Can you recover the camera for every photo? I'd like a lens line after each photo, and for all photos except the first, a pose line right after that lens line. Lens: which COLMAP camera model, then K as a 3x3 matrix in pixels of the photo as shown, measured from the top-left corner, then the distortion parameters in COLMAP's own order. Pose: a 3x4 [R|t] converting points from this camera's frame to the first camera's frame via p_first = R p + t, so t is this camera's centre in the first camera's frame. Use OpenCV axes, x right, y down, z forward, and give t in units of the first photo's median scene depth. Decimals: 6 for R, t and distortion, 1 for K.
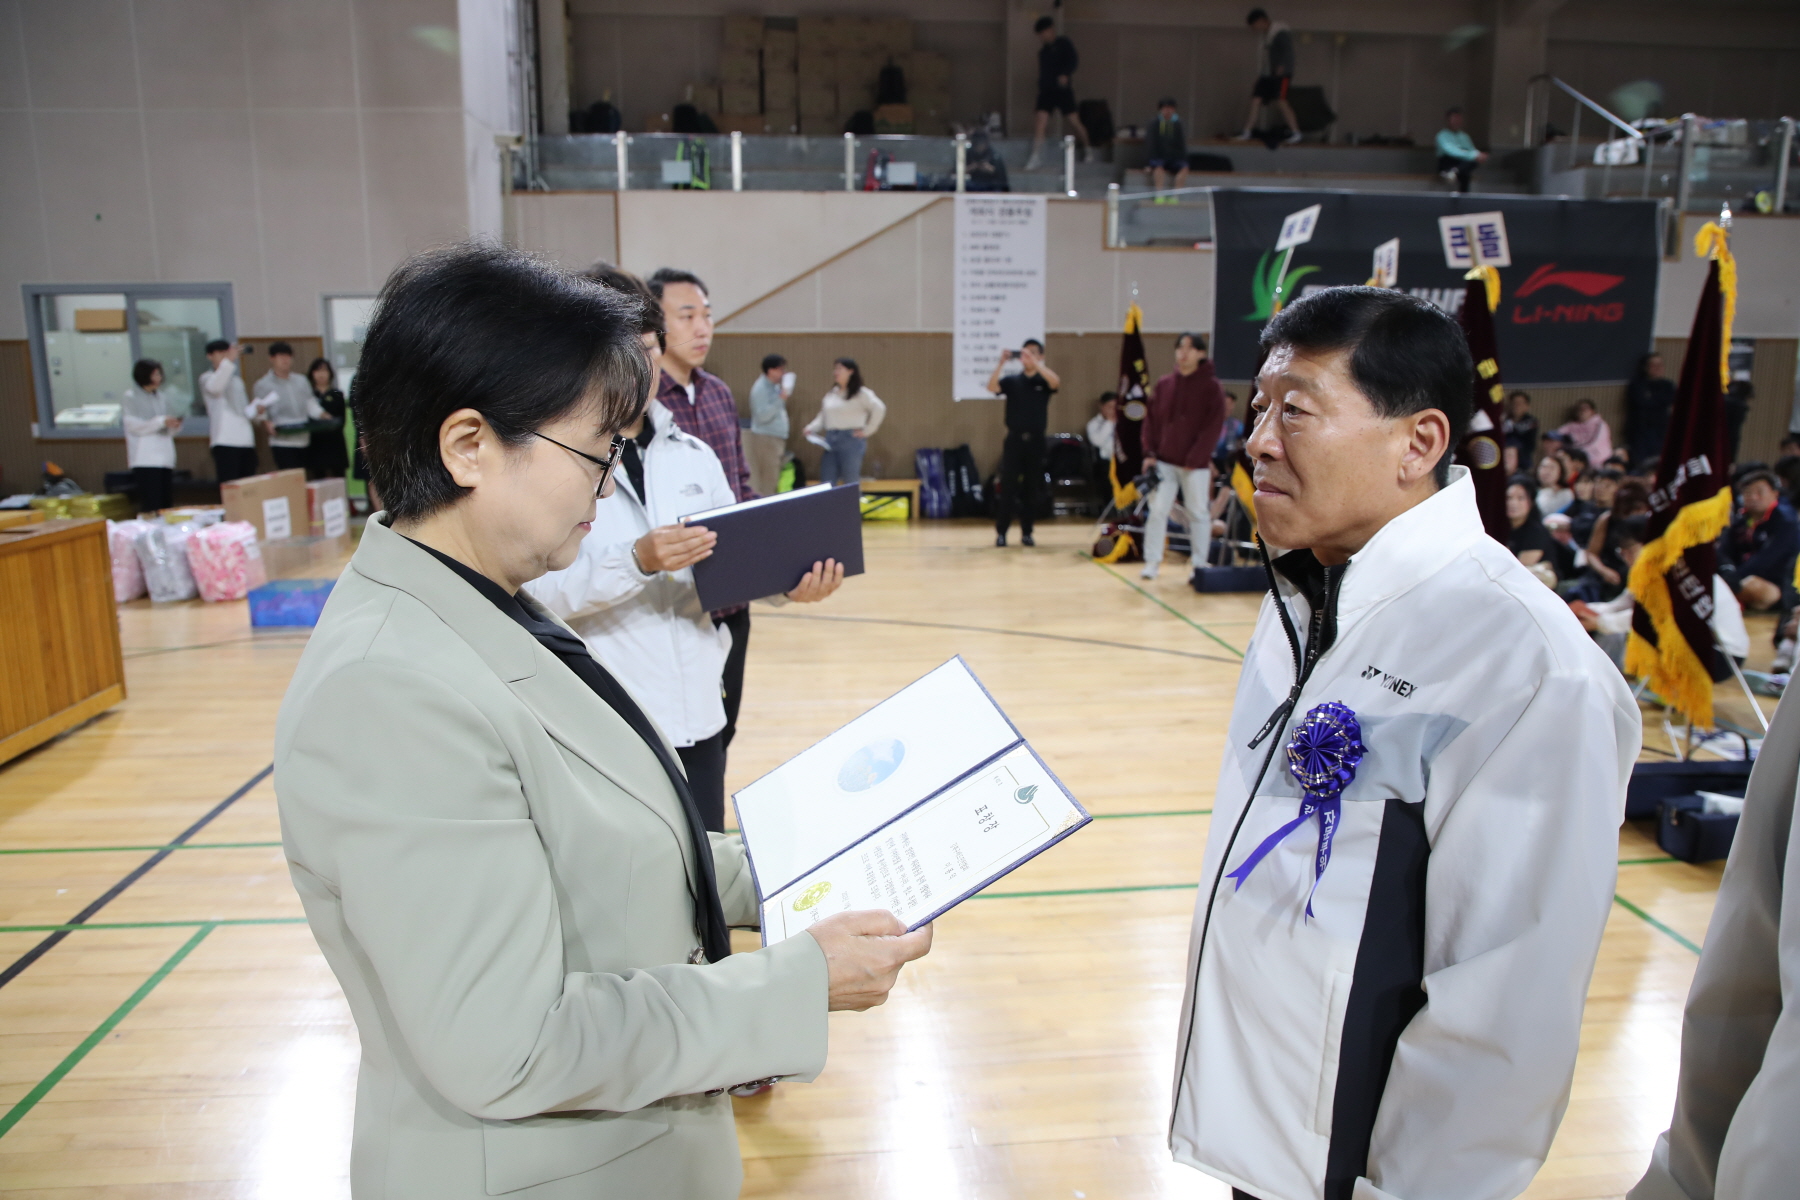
lens RADIAL K [[1239.8, 0, 901.5], [0, 1239.8, 603.6], [0, 0, 1]] dist [-0.065584, 0.038156]
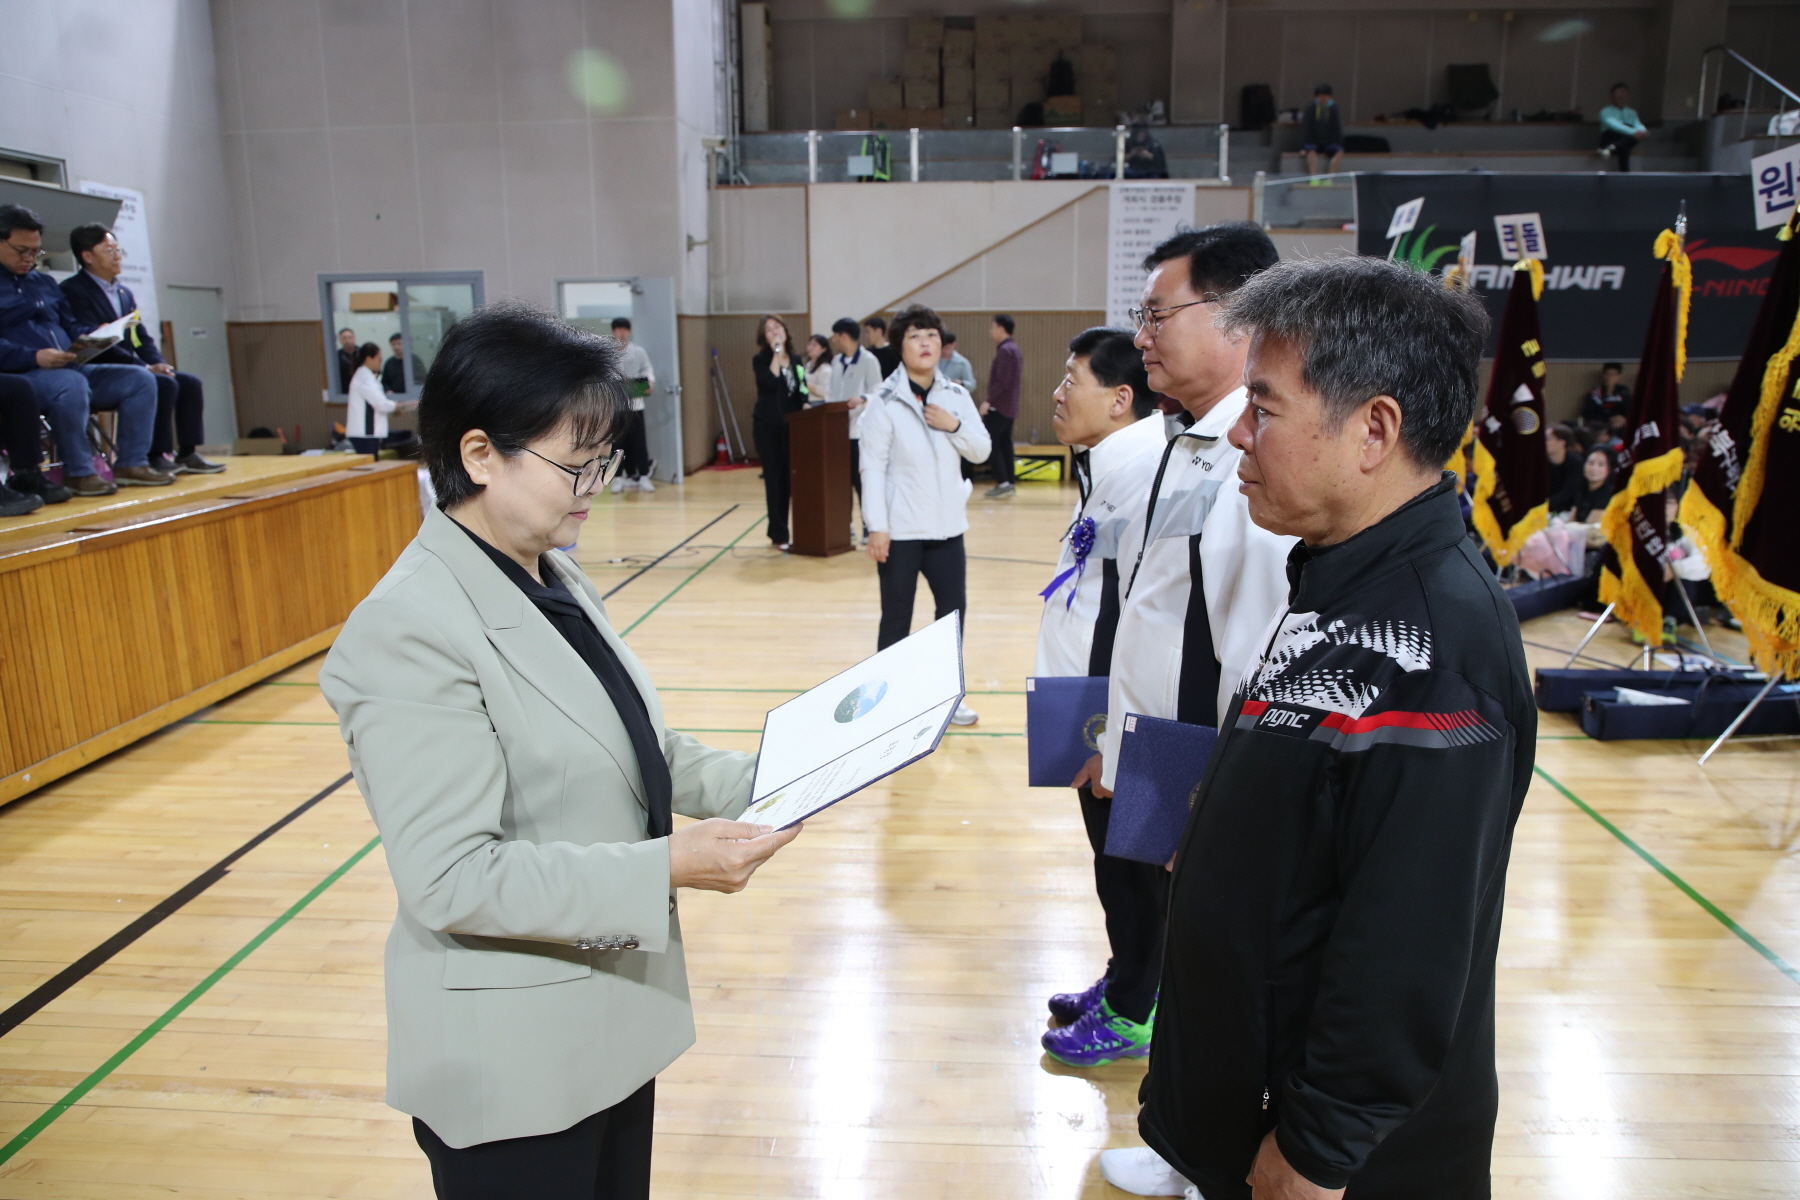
lens RADIAL K [[1239.8, 0, 905.1], [0, 1239.8, 603.7], [0, 0, 1]] dist [-0.065584, 0.038156]
pose [[0.988812, 0.028194, -0.146478, 0.033723], [-0.024754, 0.999374, 0.025256, 0.017053], [0.147098, -0.021348, 0.988891, -0.113133]]
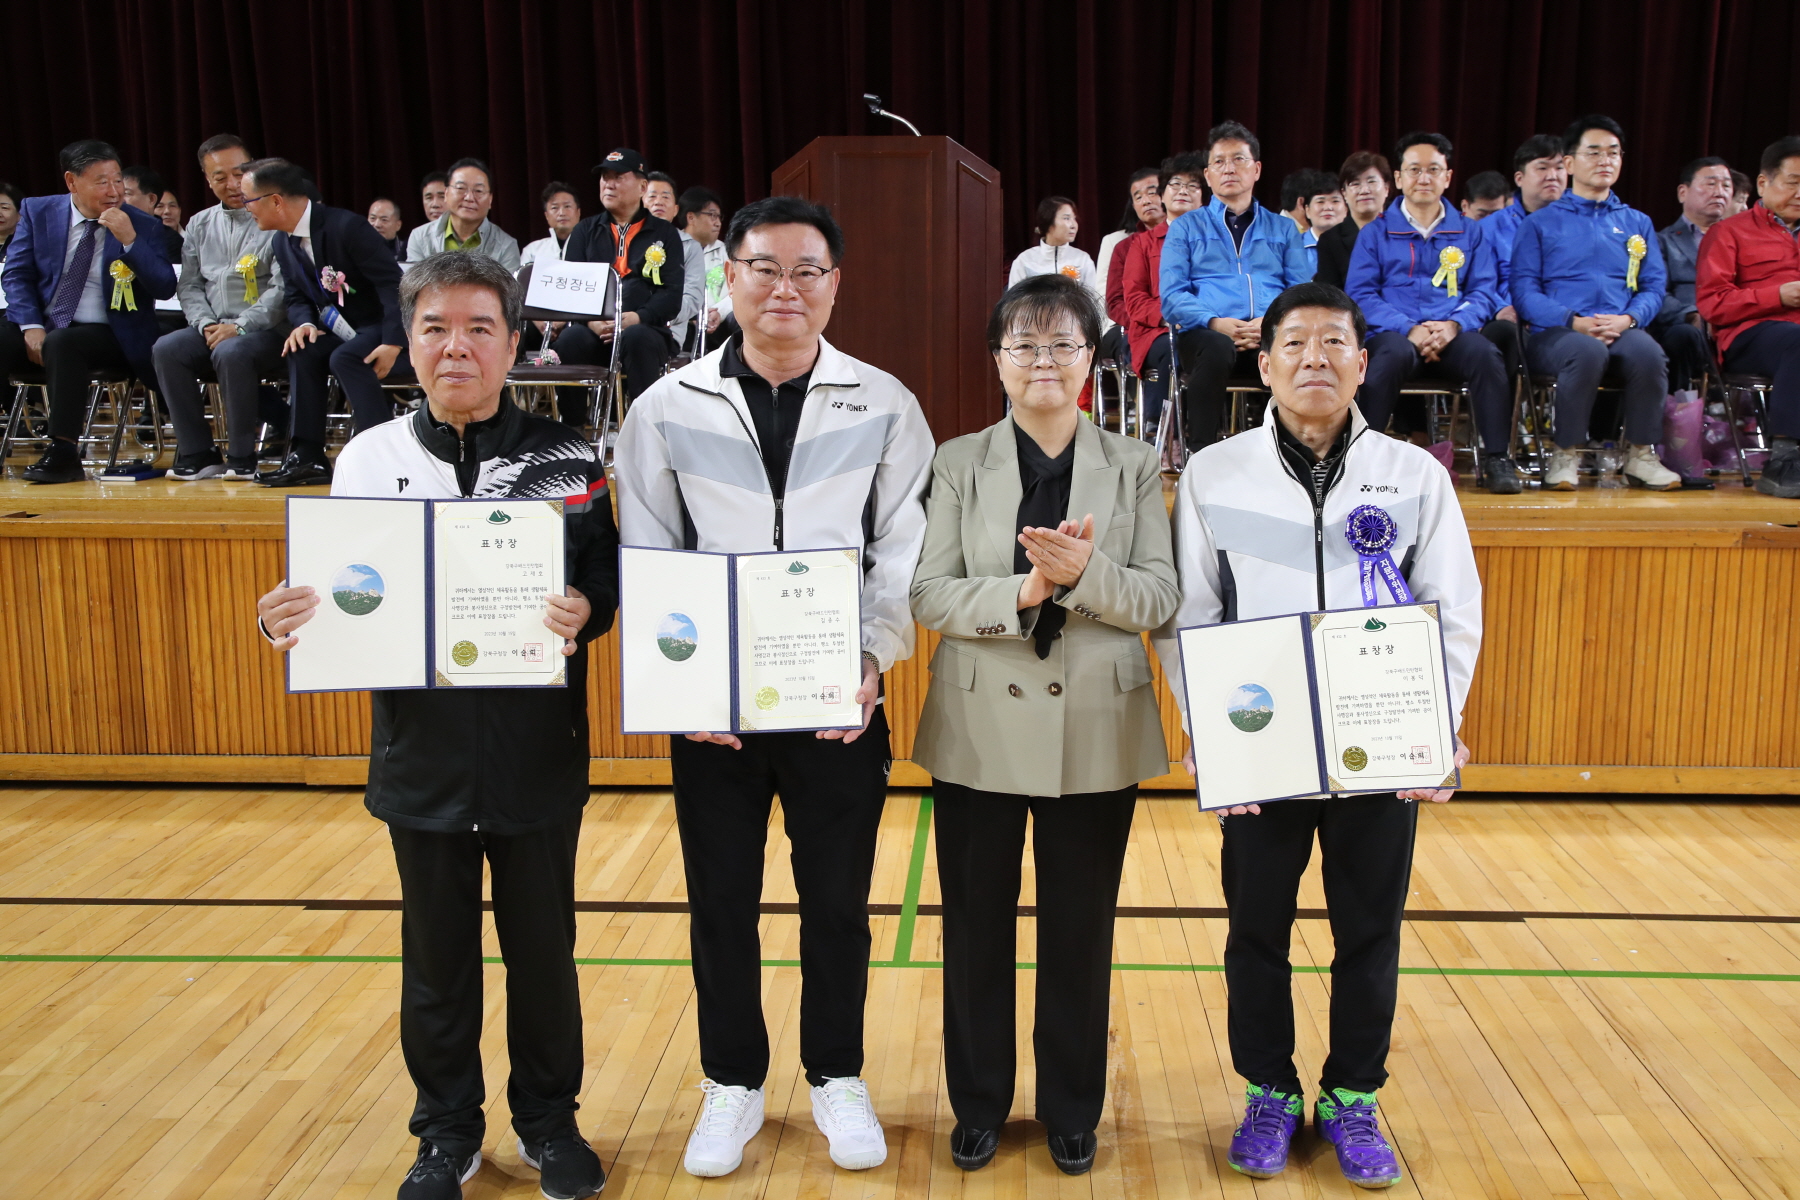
lens RADIAL K [[1650.8, 0, 970.8], [0, 1650.8, 564.9], [0, 0, 1]] dist [0.072354, 0.000000]
pose [[-0.099988, 0.146260, -0.984180, 0.187619], [-0.195808, 0.966902, 0.163585, -0.014170], [0.975532, 0.209066, -0.068040, 0.090387]]
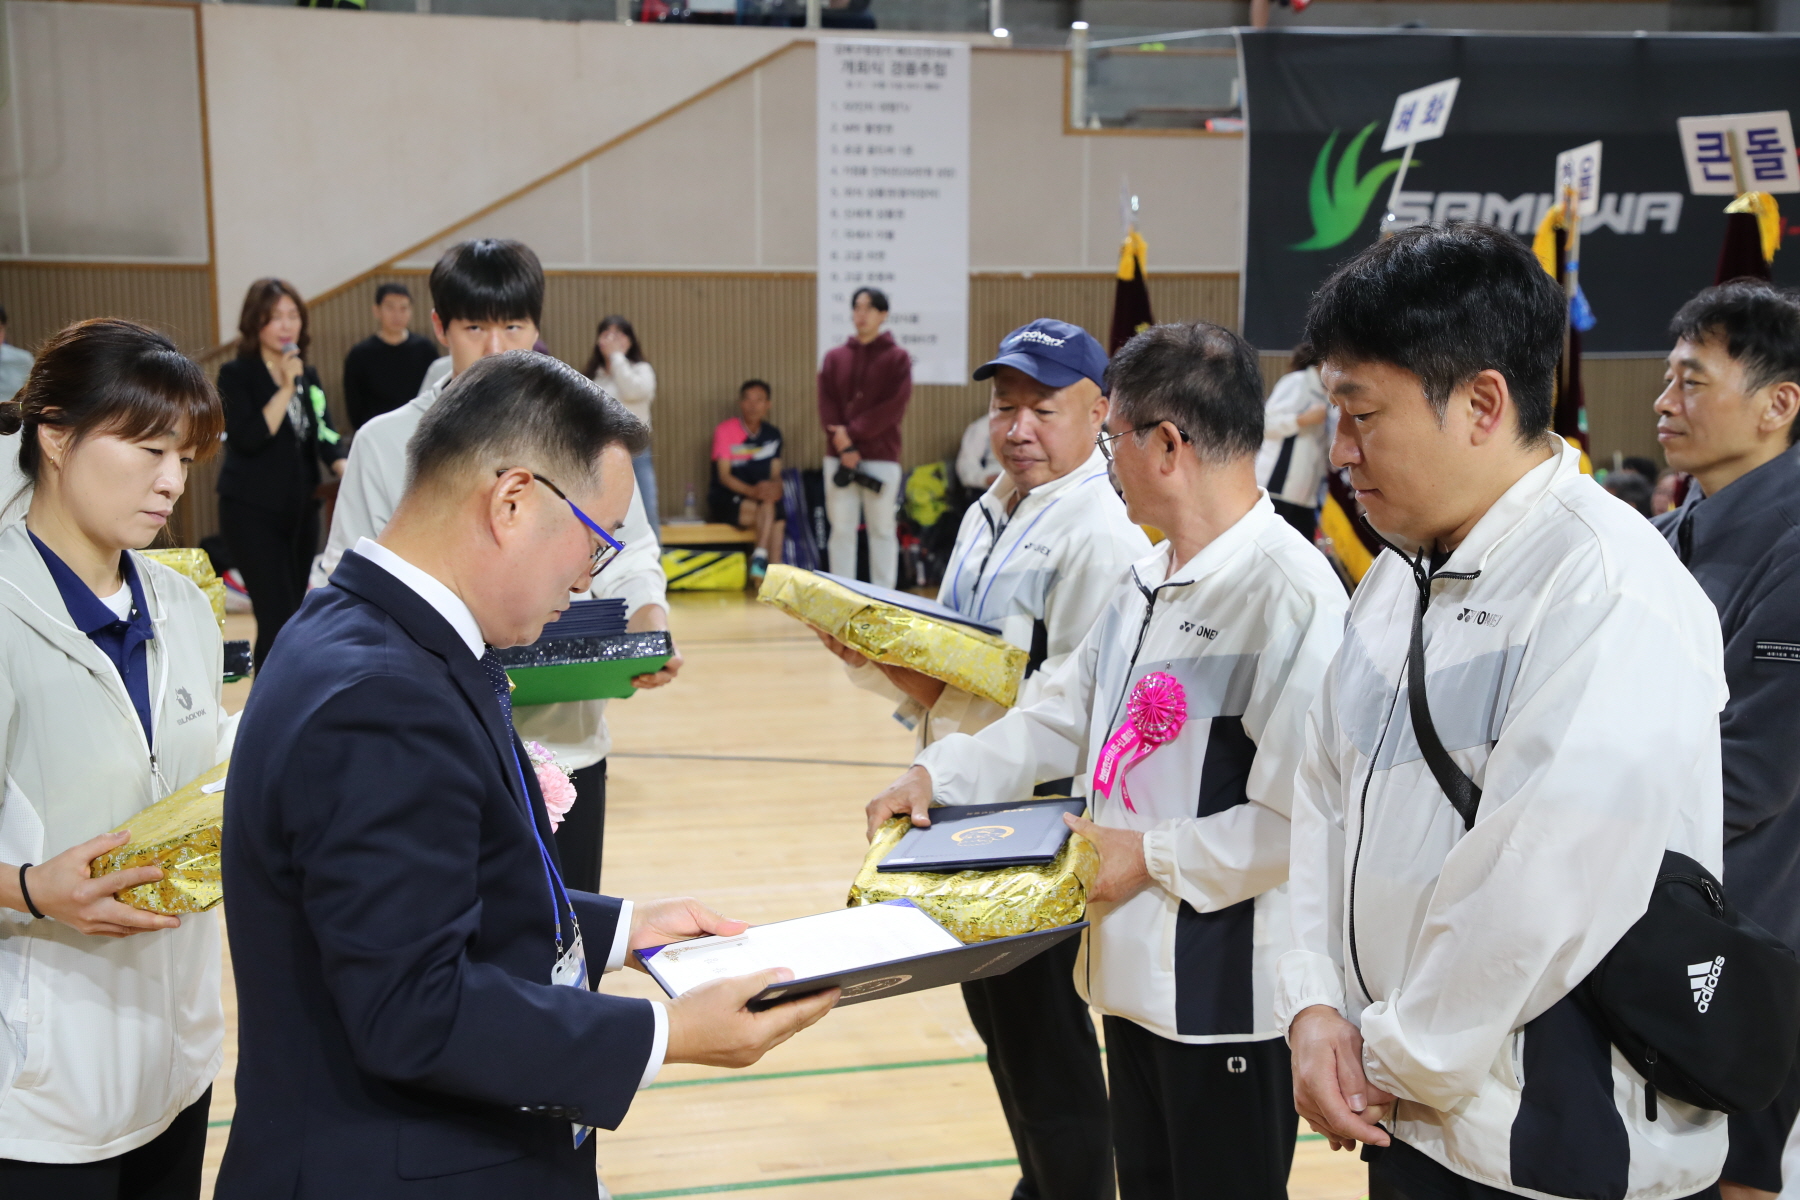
lens RADIAL K [[2274.6, 0, 898.7], [0, 2274.6, 602.6], [0, 0, 1]] dist [0.191046, 0.000000]
pose [[0.990642, -0.013168, 0.135850, -0.070786], [0.021114, 0.998139, -0.057216, 0.001657], [-0.134844, 0.059549, 0.989076, -0.077866]]
